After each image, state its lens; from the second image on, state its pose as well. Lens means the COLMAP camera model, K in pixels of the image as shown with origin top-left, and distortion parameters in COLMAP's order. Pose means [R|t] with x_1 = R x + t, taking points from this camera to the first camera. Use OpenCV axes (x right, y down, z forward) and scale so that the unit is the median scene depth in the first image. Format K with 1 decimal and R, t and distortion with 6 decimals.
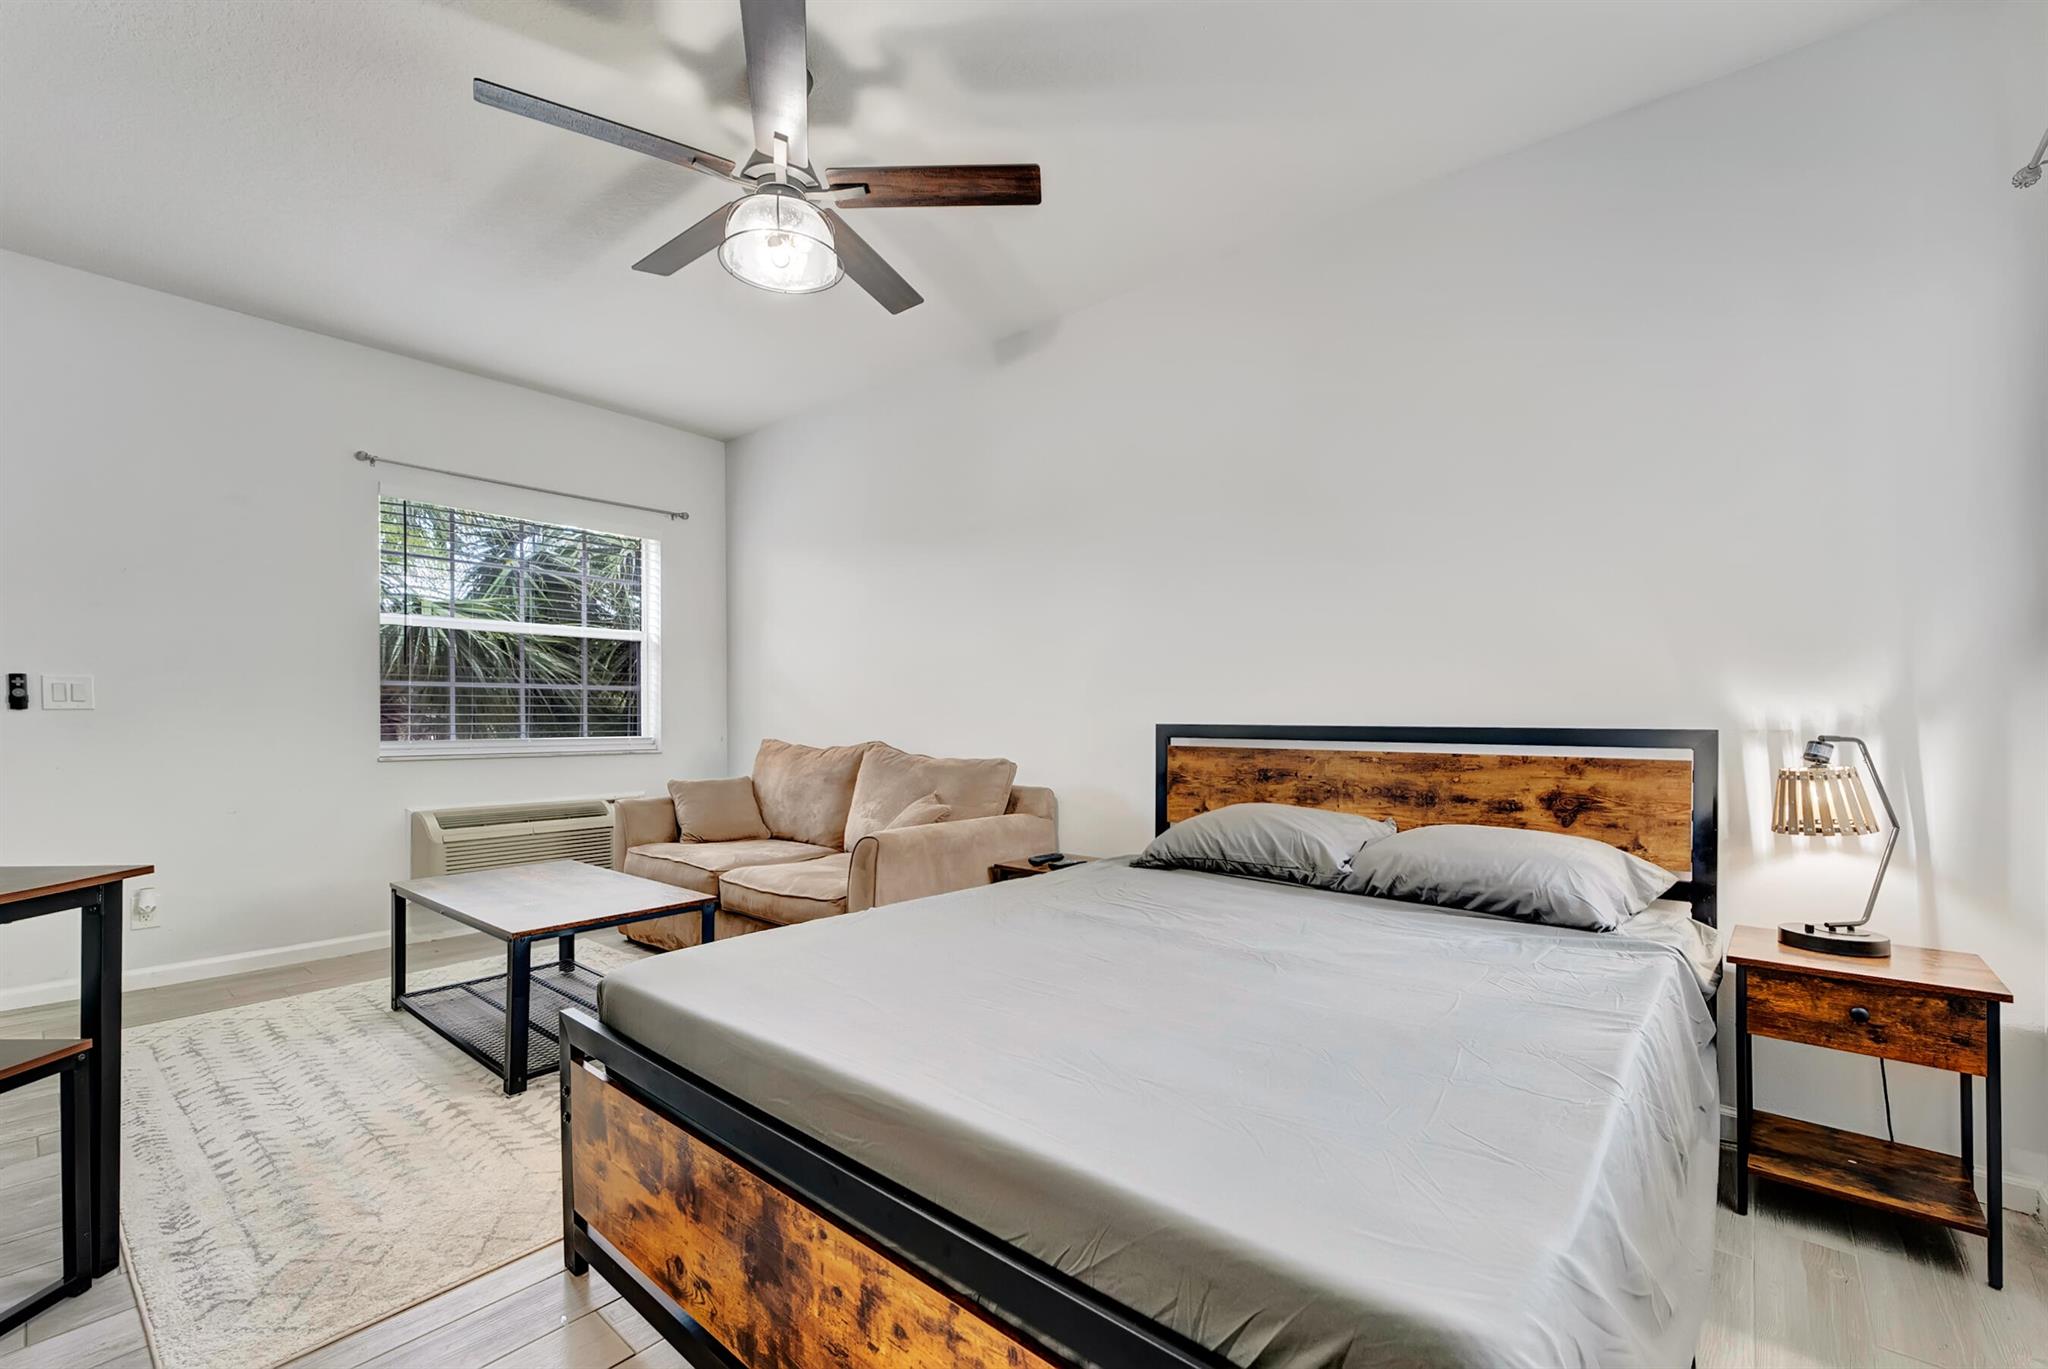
lens RADIAL K [[848.9, 0, 1041.6], [0, 848.9, 722.1], [0, 0, 1]] dist [-0.000215, 0.000127]
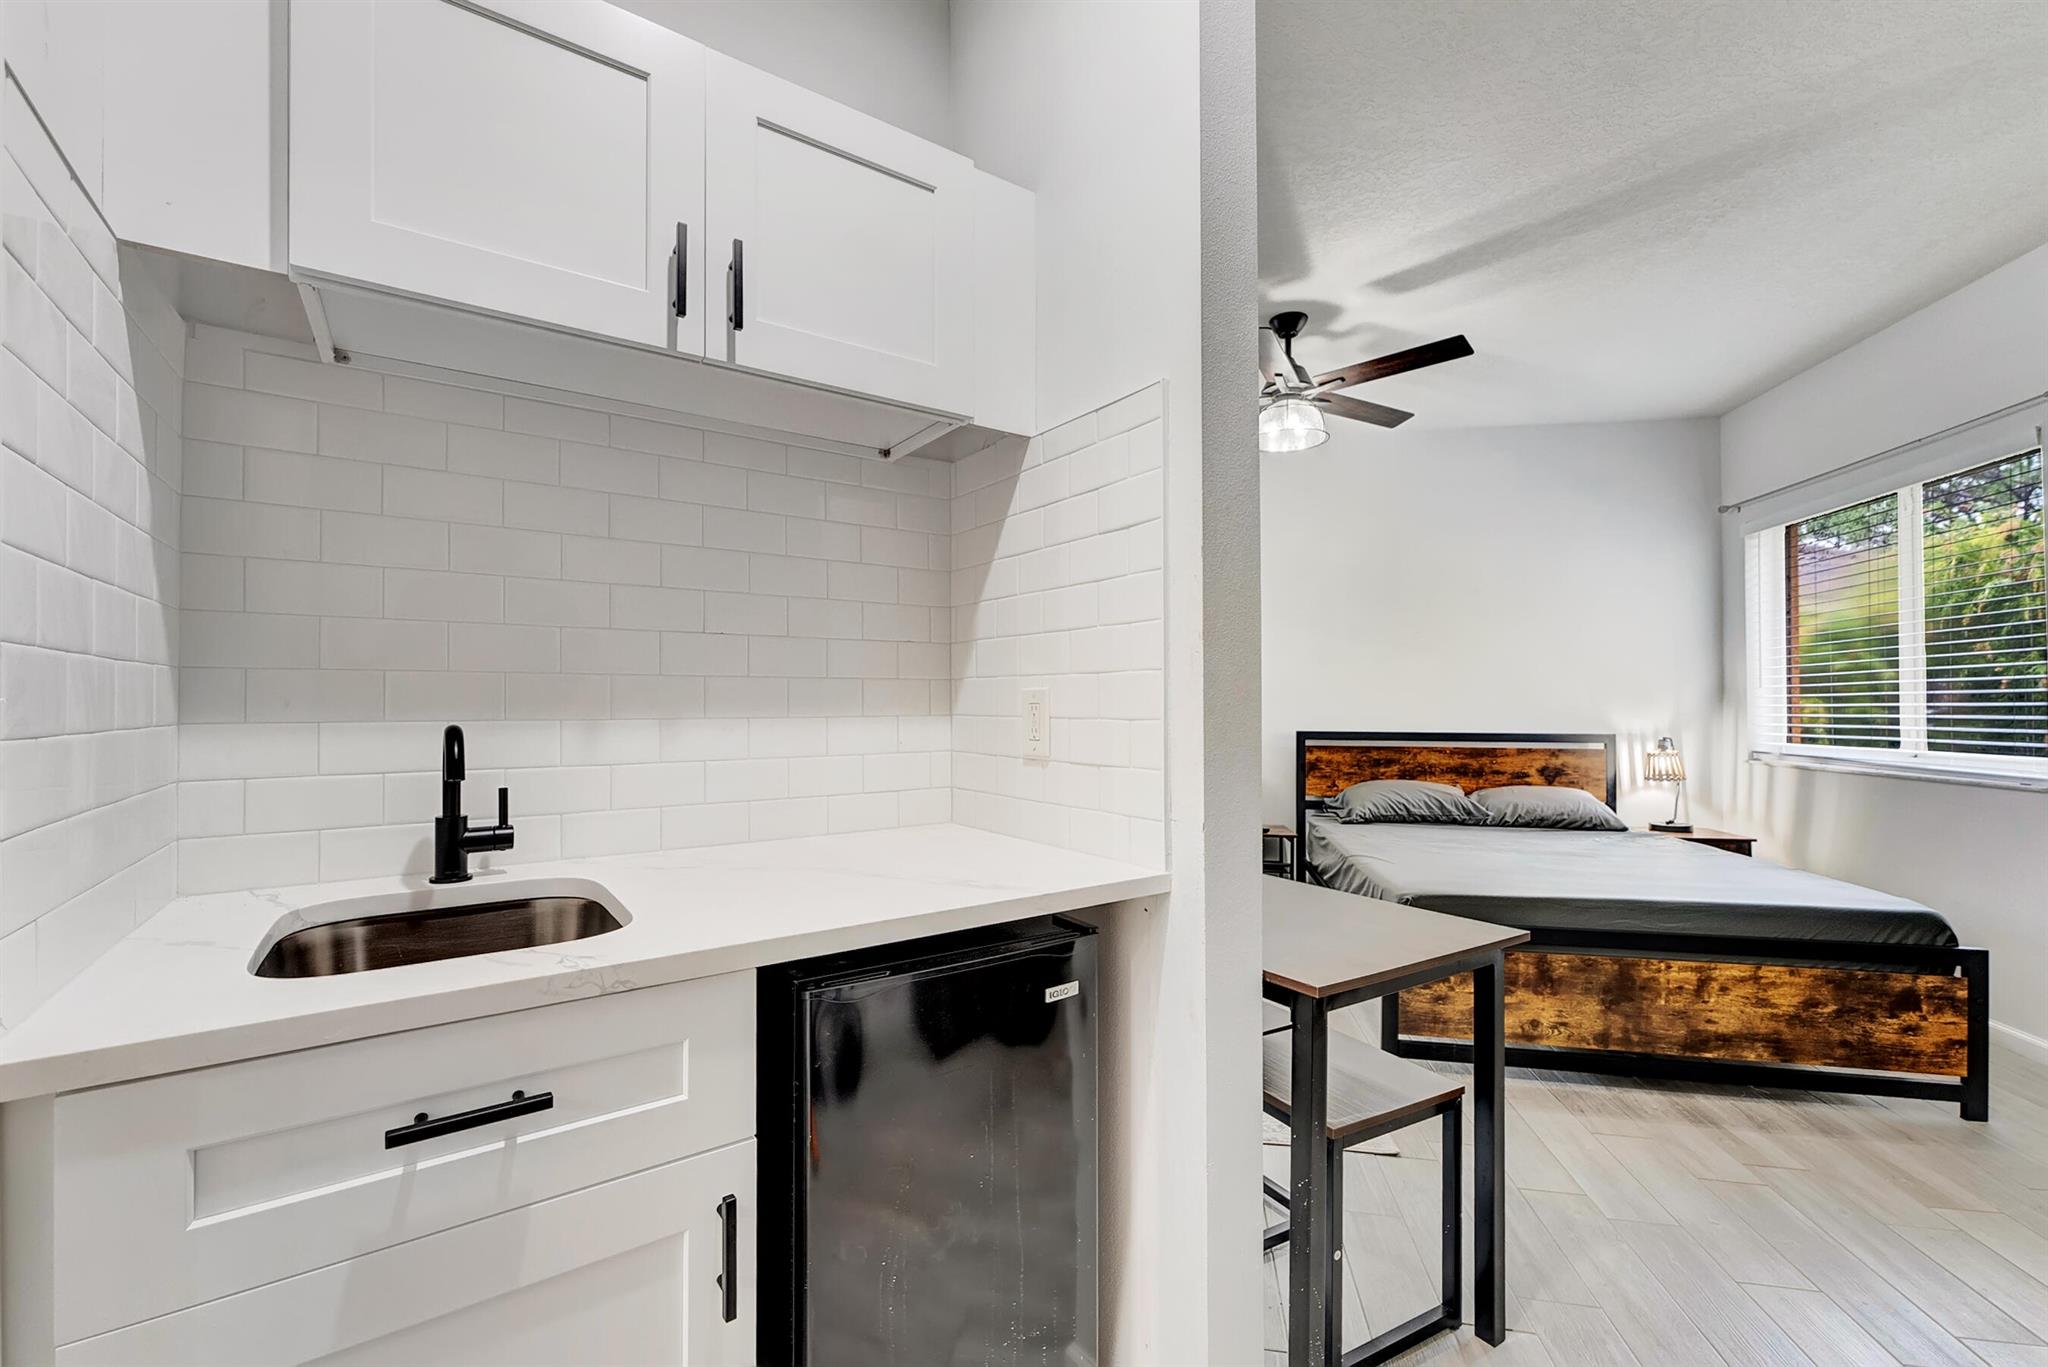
lens RADIAL K [[838.5, 0, 1028.2], [0, 838.5, 693.8], [0, 0, 1]] dist [0.000528, 0.000278]
pose [[0.864651, 0.005132, 0.502347, -1.193114], [0.001523, 0.999916, -0.012836, -0.052667], [-0.502371, 0.011863, 0.864571, -0.053736]]
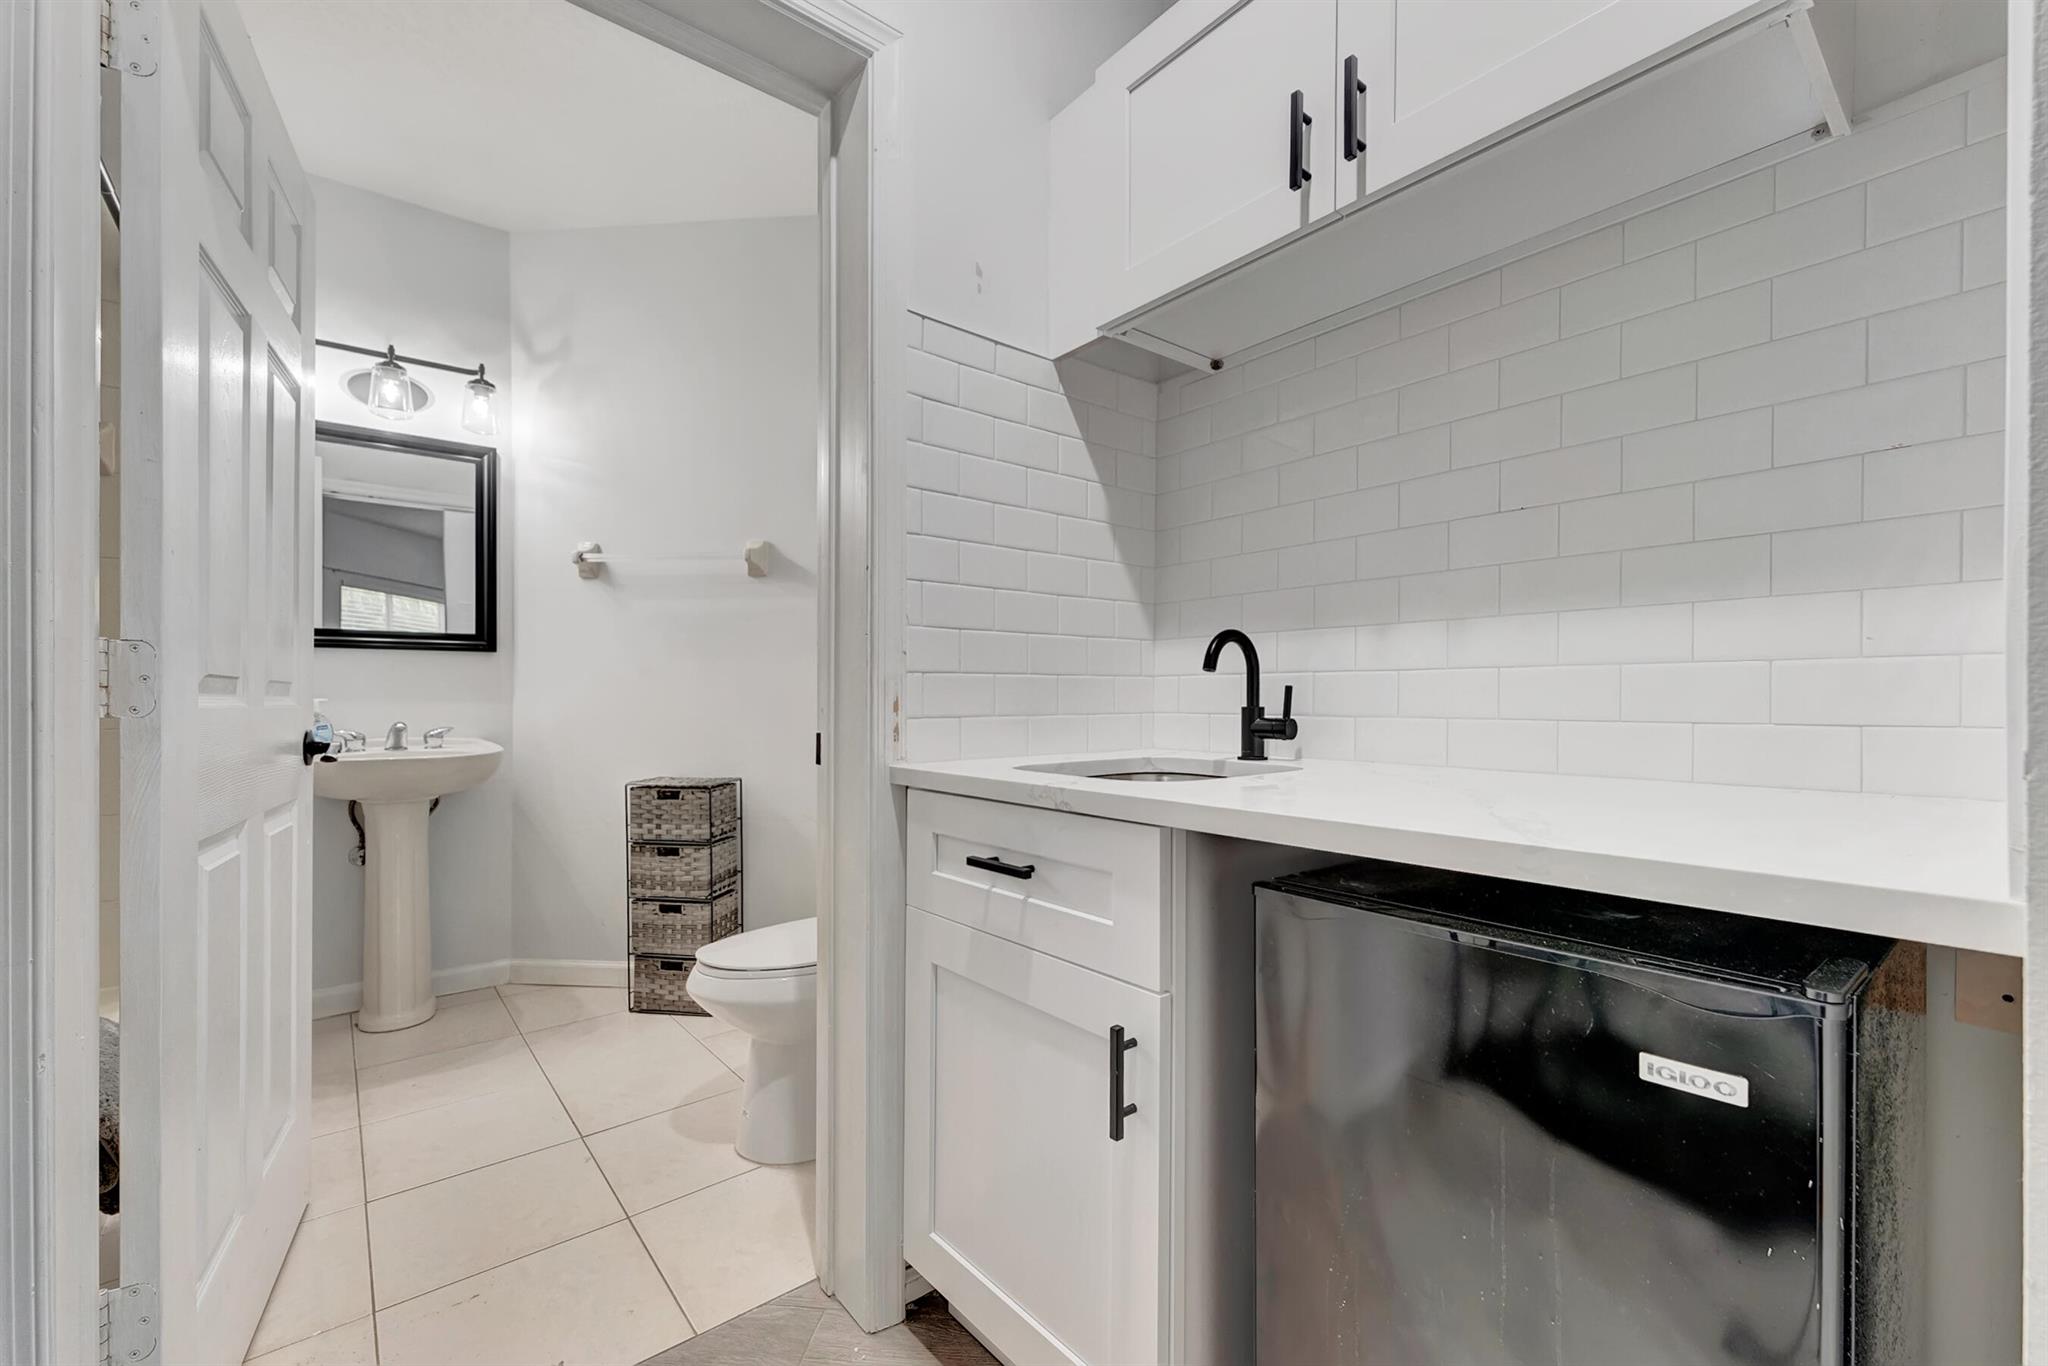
lens RADIAL K [[838.5, 0, 1028.2], [0, 838.5, 693.3], [0, 0, 1]] dist [0.000528, 0.000278]
pose [[0.572813, -0.002118, -0.819684, -0.873457], [-0.002224, 0.999989, -0.004138, 0.000167], [0.819683, 0.004193, 0.572802, 0.055856]]
